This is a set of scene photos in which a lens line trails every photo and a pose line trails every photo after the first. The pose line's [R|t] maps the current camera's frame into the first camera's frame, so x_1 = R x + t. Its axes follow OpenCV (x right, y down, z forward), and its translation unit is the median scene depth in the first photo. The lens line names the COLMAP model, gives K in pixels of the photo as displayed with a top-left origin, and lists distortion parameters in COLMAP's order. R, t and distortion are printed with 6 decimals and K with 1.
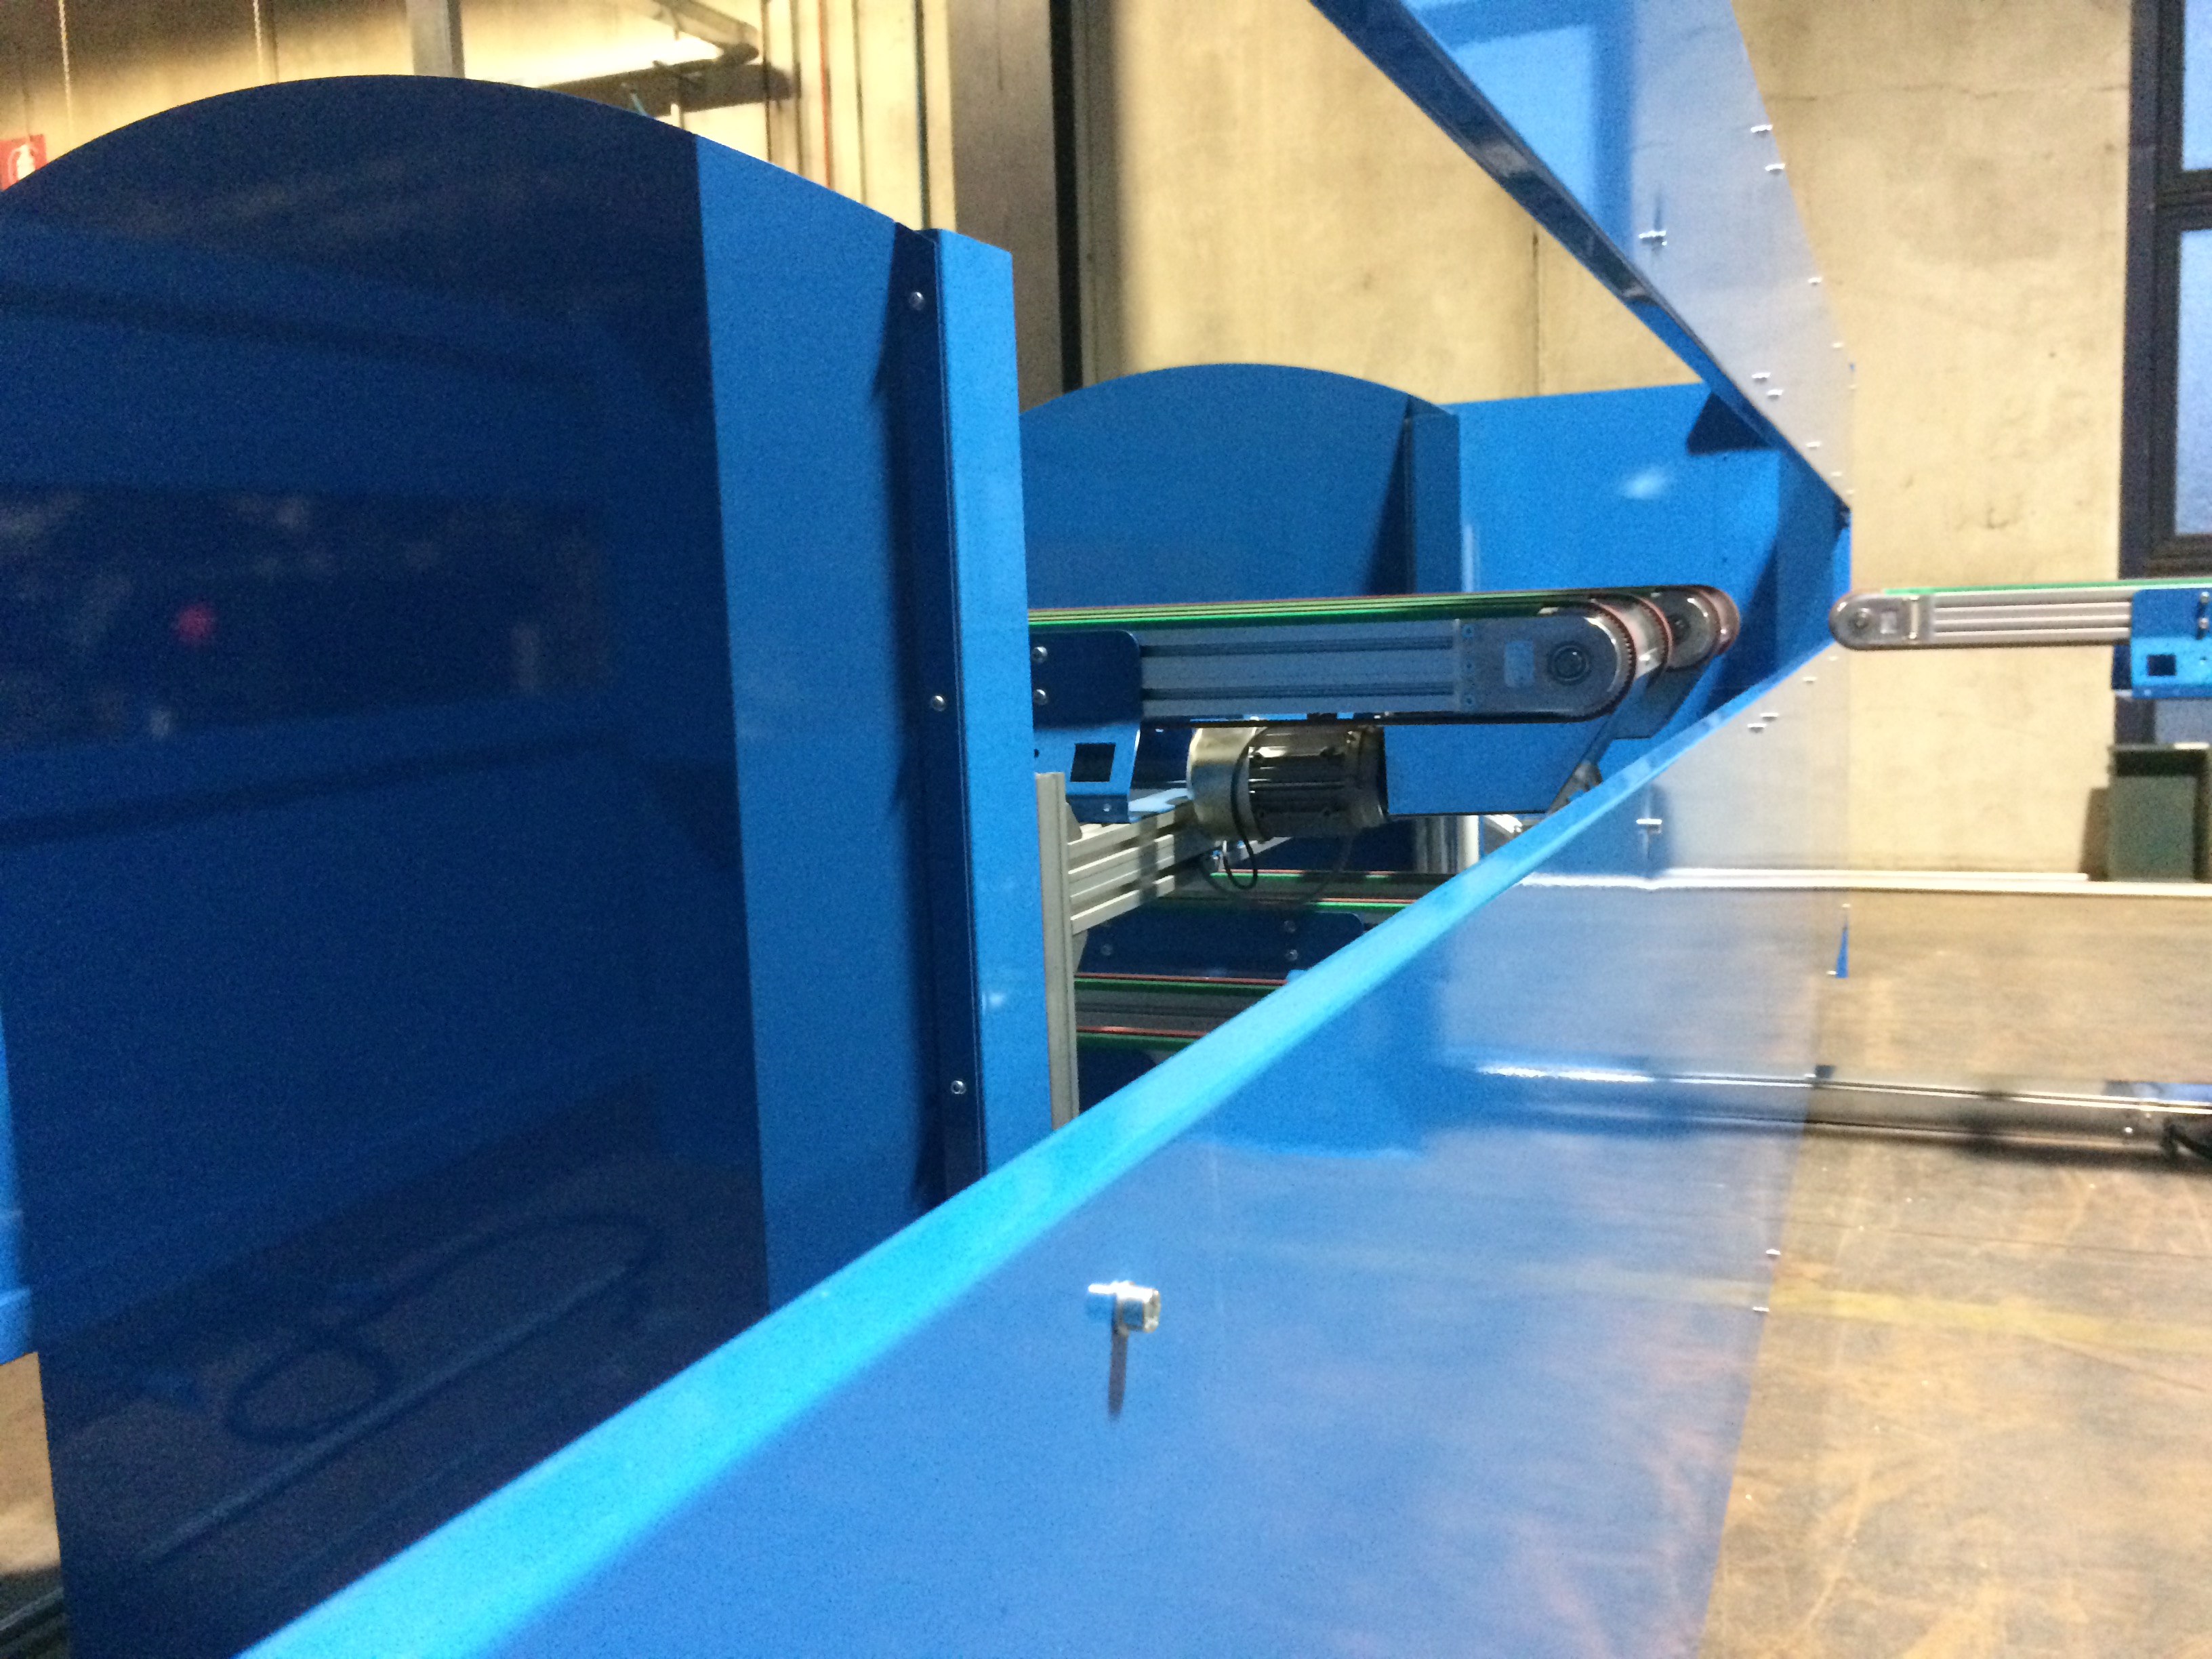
lens RADIAL K [[1896.0, 0, 1102.8], [0, 1896.0, 826.9], [0, 0, 1]] dist [0.082688, -0.116868]
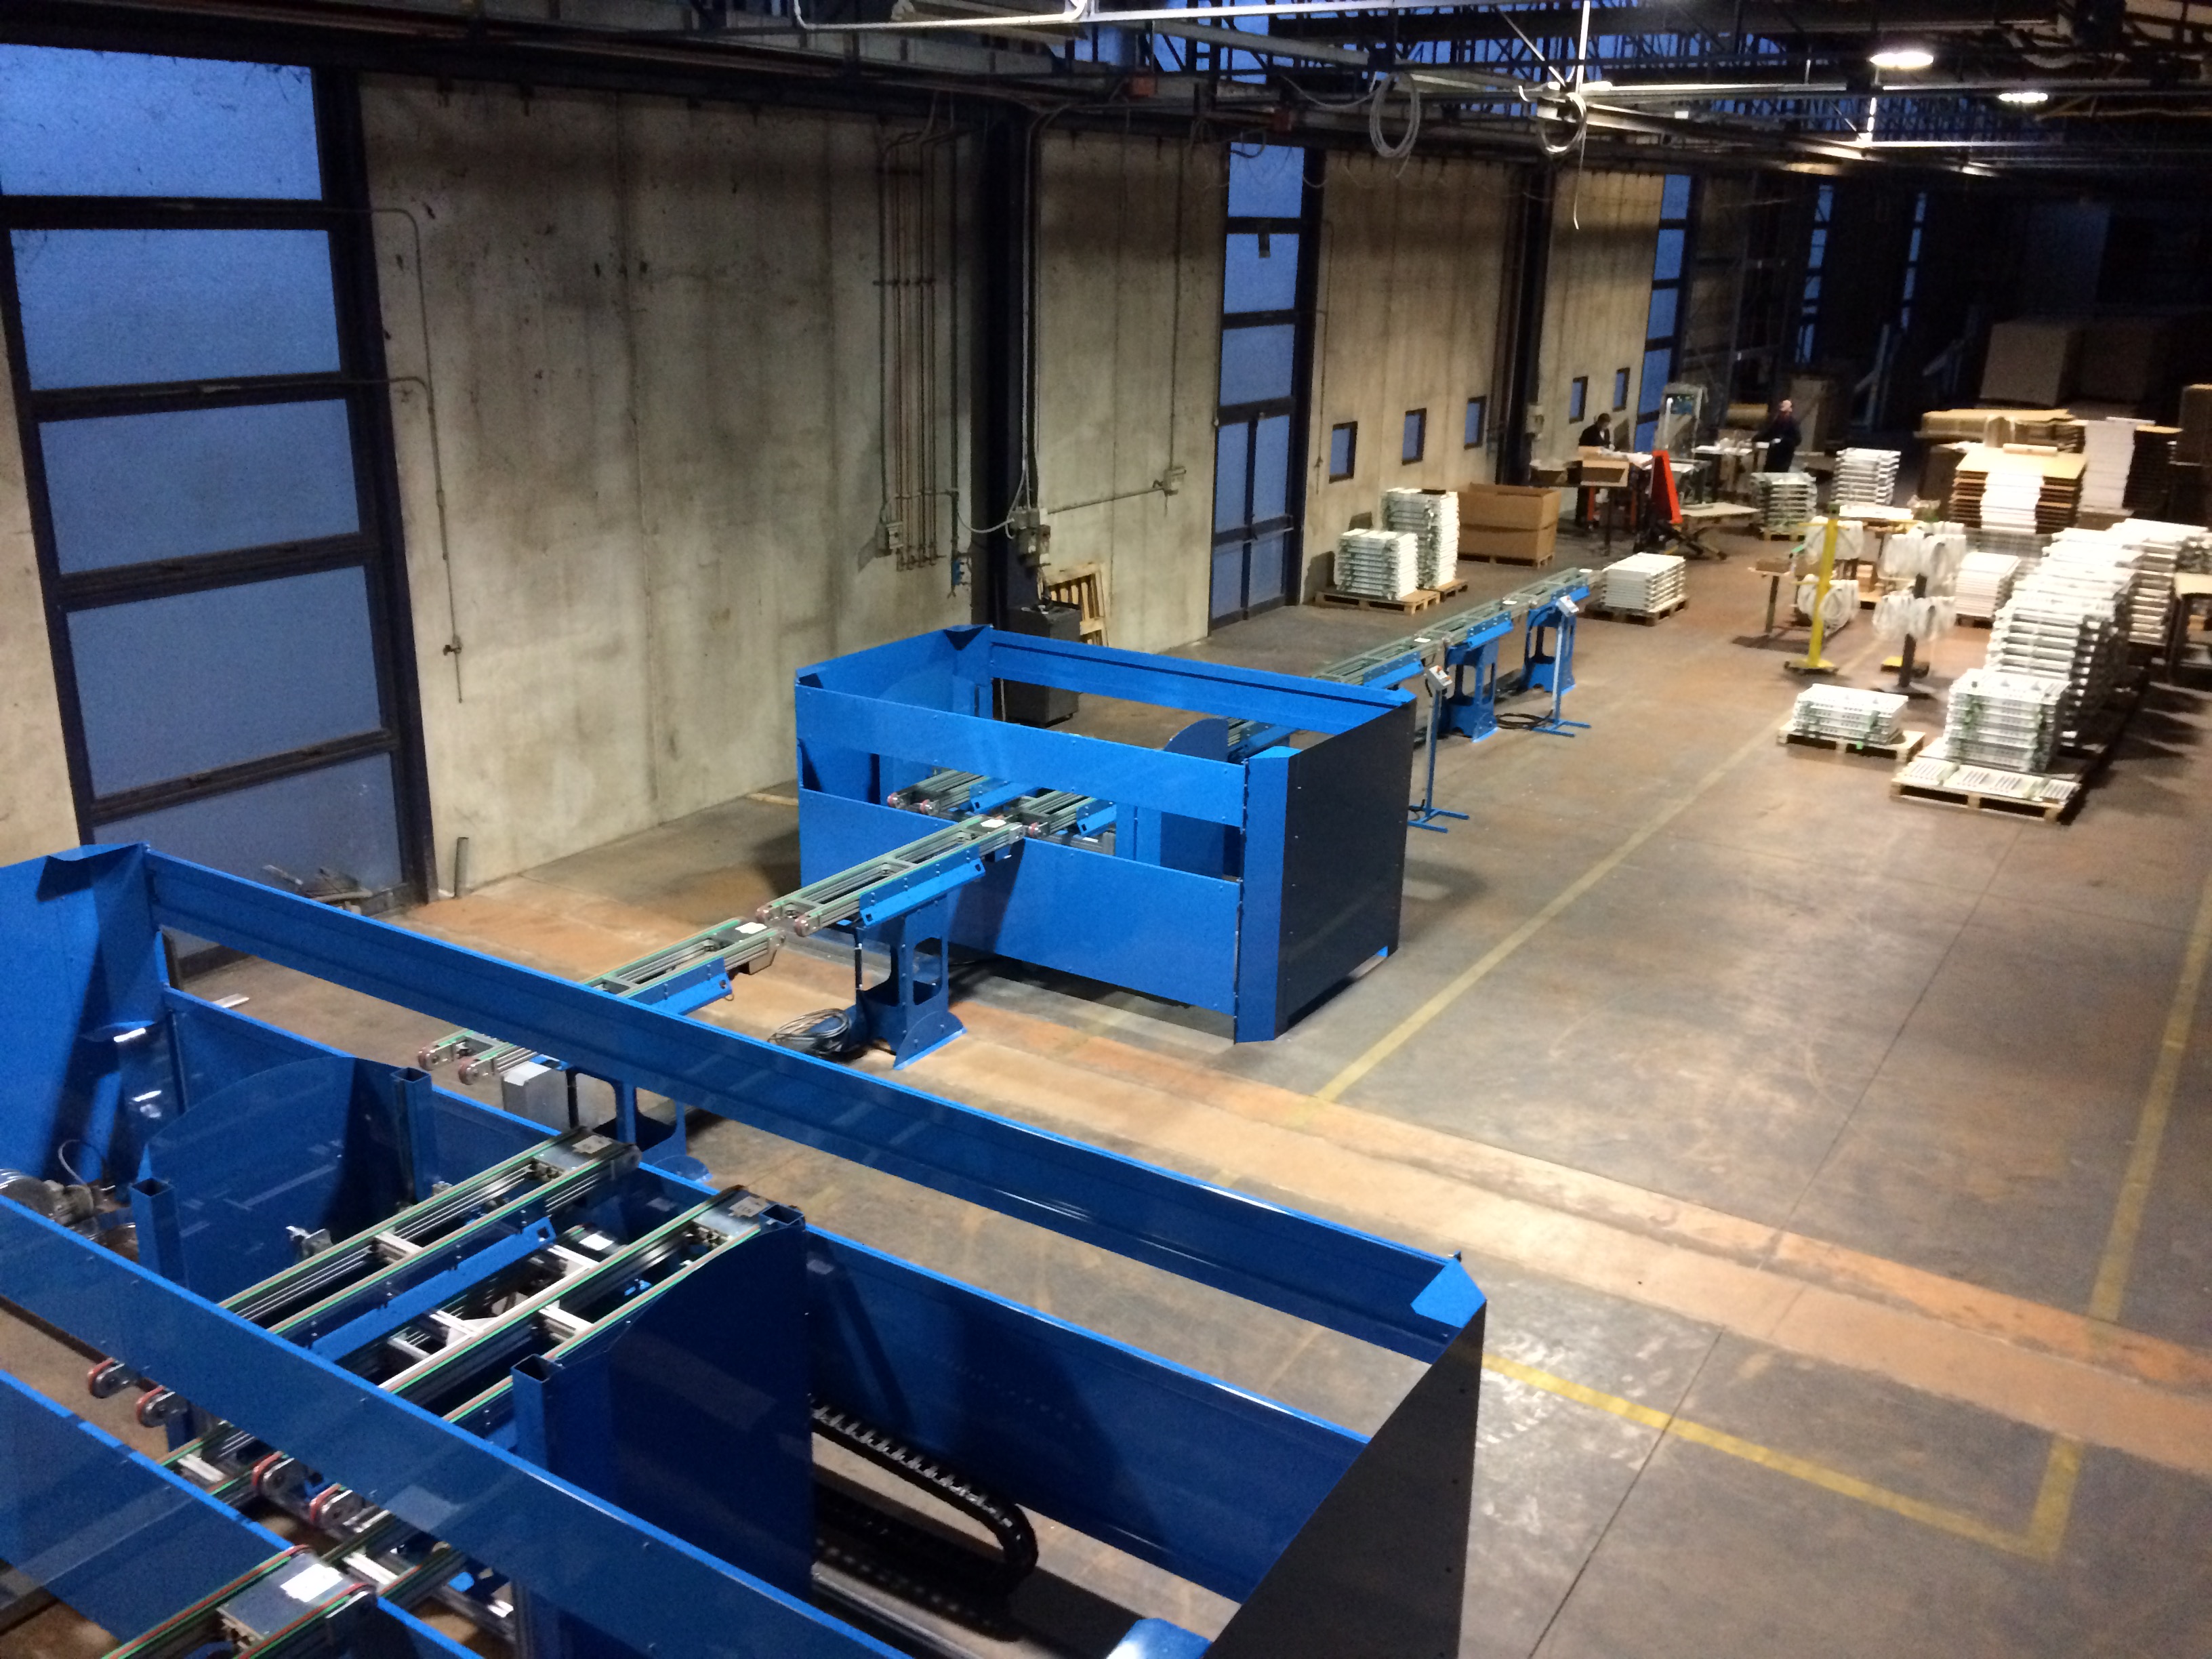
lens RADIAL K [[1896.0, 0, 1107.8], [0, 1896.0, 823.9], [0, 0, 1]] dist [0.082688, -0.116868]
pose [[0.169288, -0.266963, 0.948721, -0.796364], [0.082836, 0.963063, 0.256218, -0.465497], [-0.982079, 0.035214, 0.185150, -0.102517]]
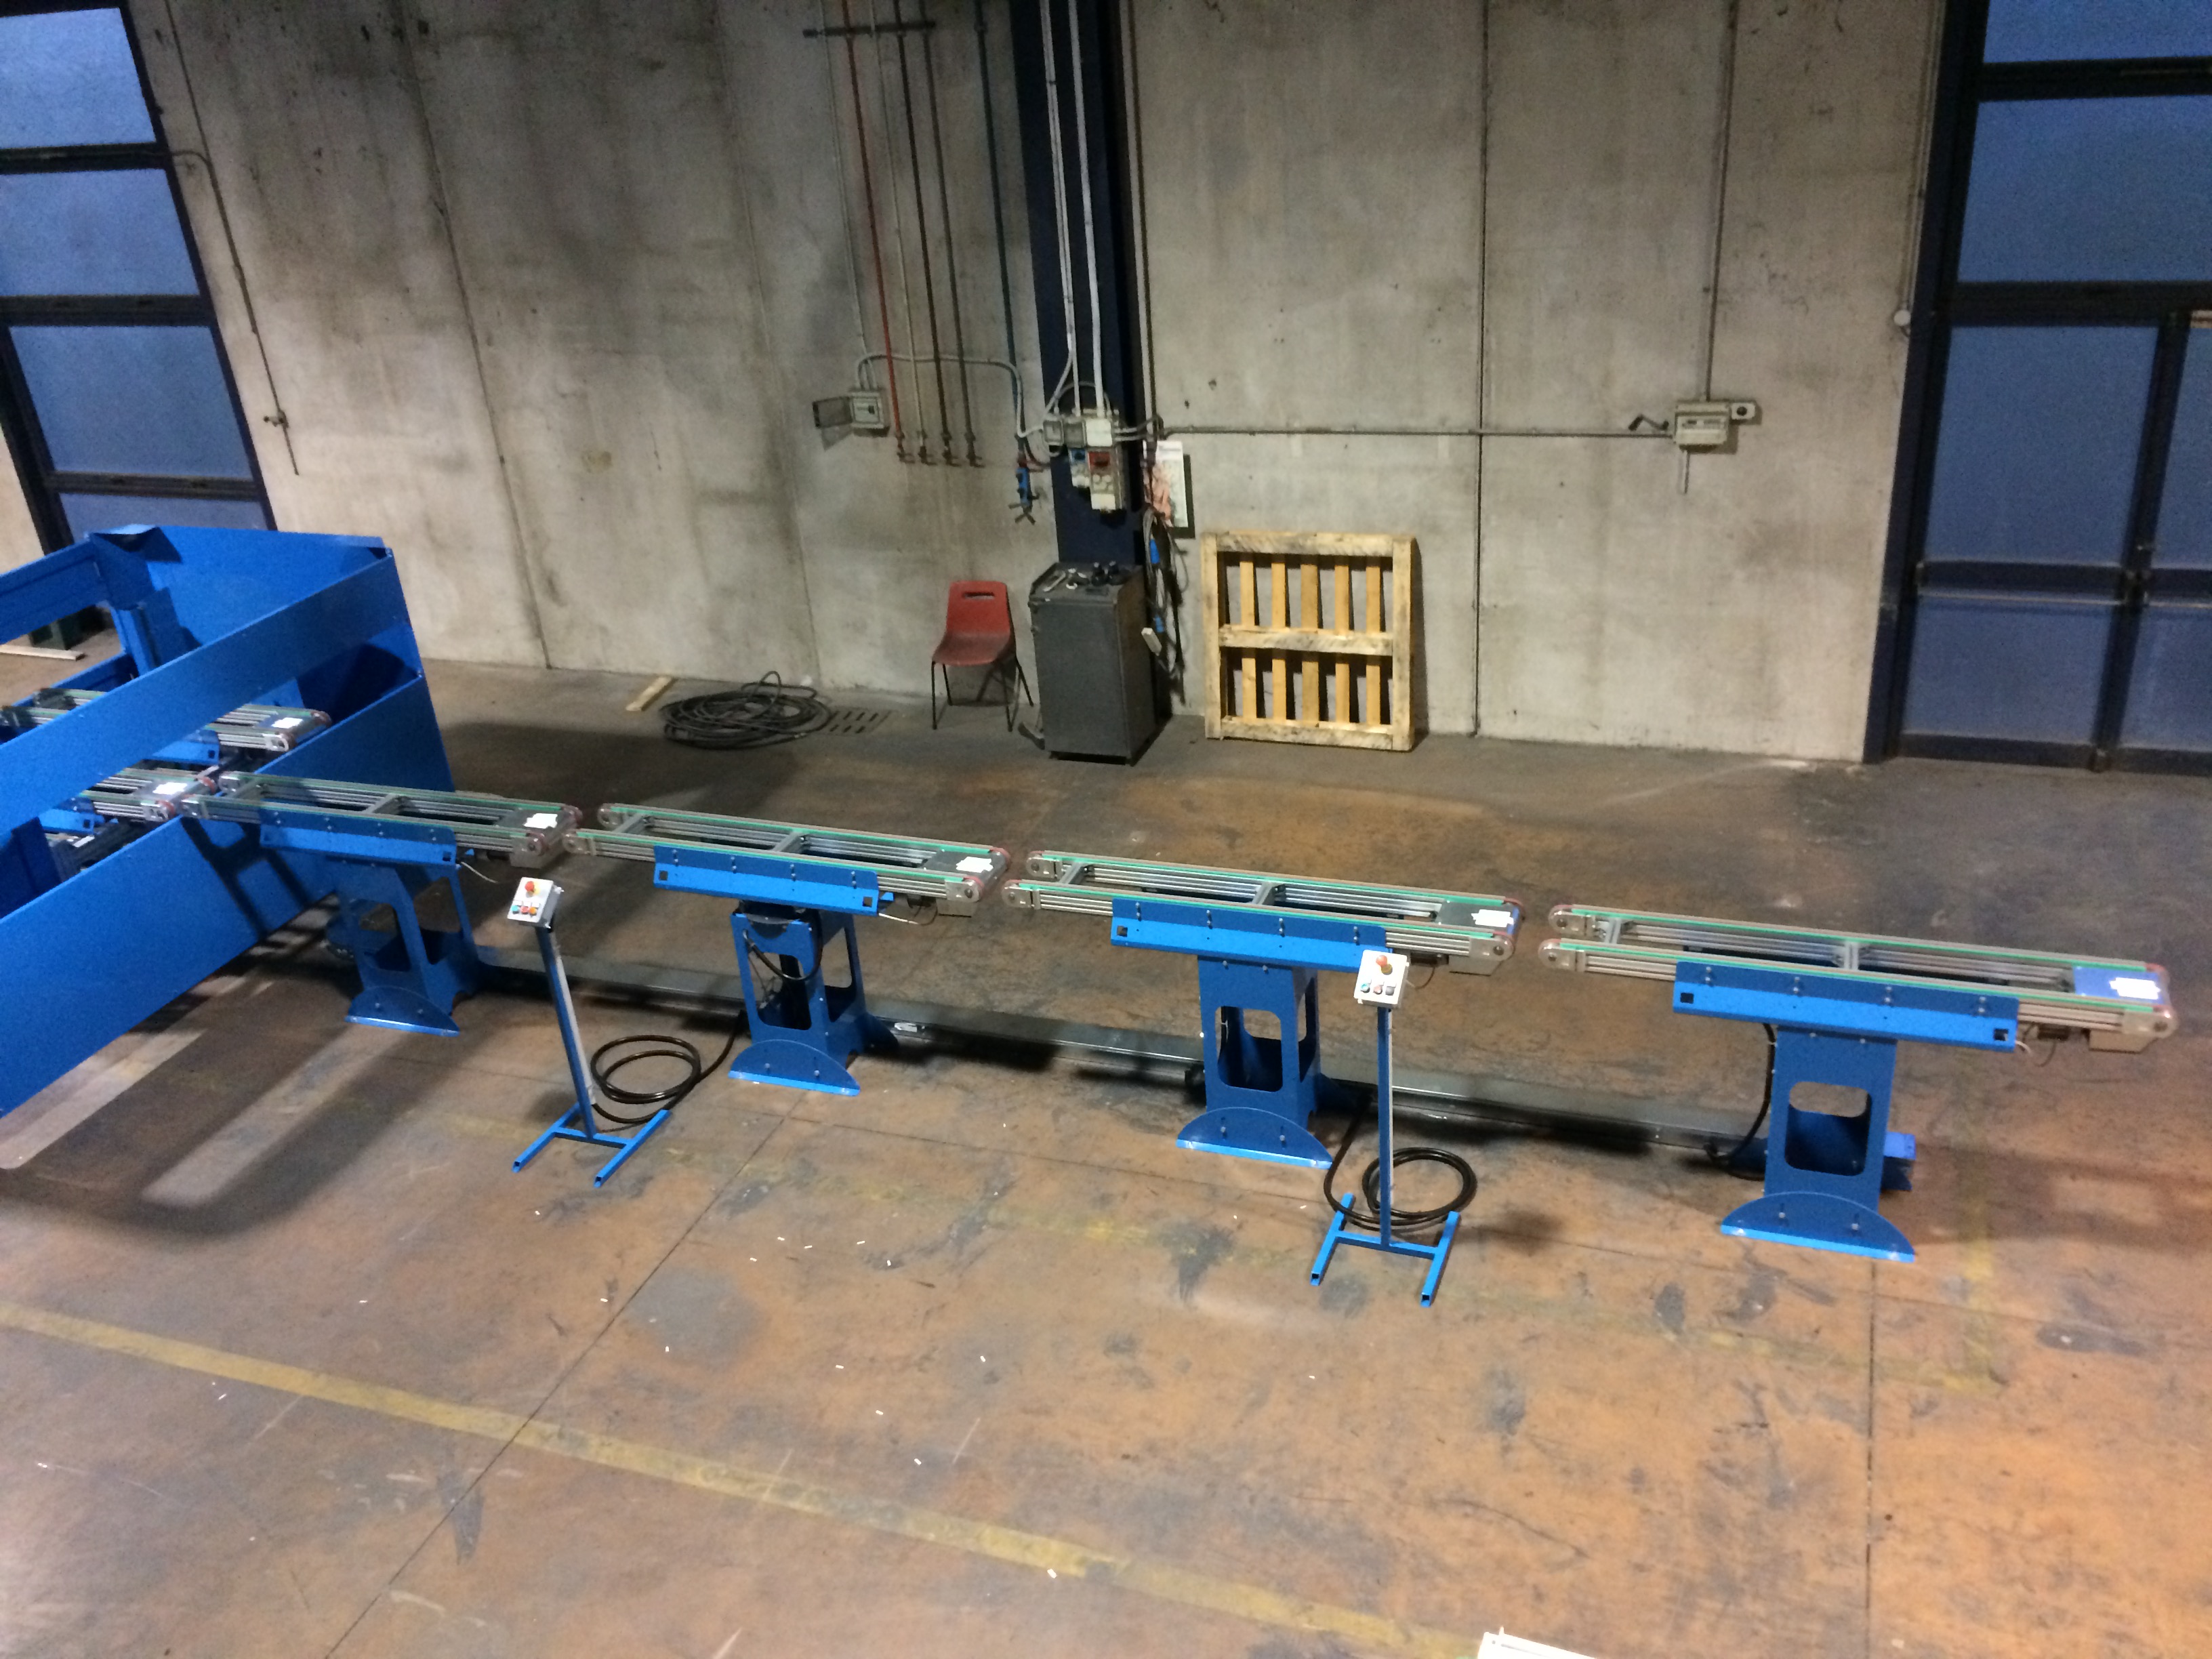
lens RADIAL K [[1896.0, 0, 1089.5], [0, 1896.0, 819.8], [0, 0, 1]] dist [0.082688, -0.116868]
pose [[0.998418, -0.054887, 0.012191, 1.610805], [0.047555, 0.940059, 0.337680, -0.442268], [-0.029994, -0.336566, 0.941182, -1.085733]]
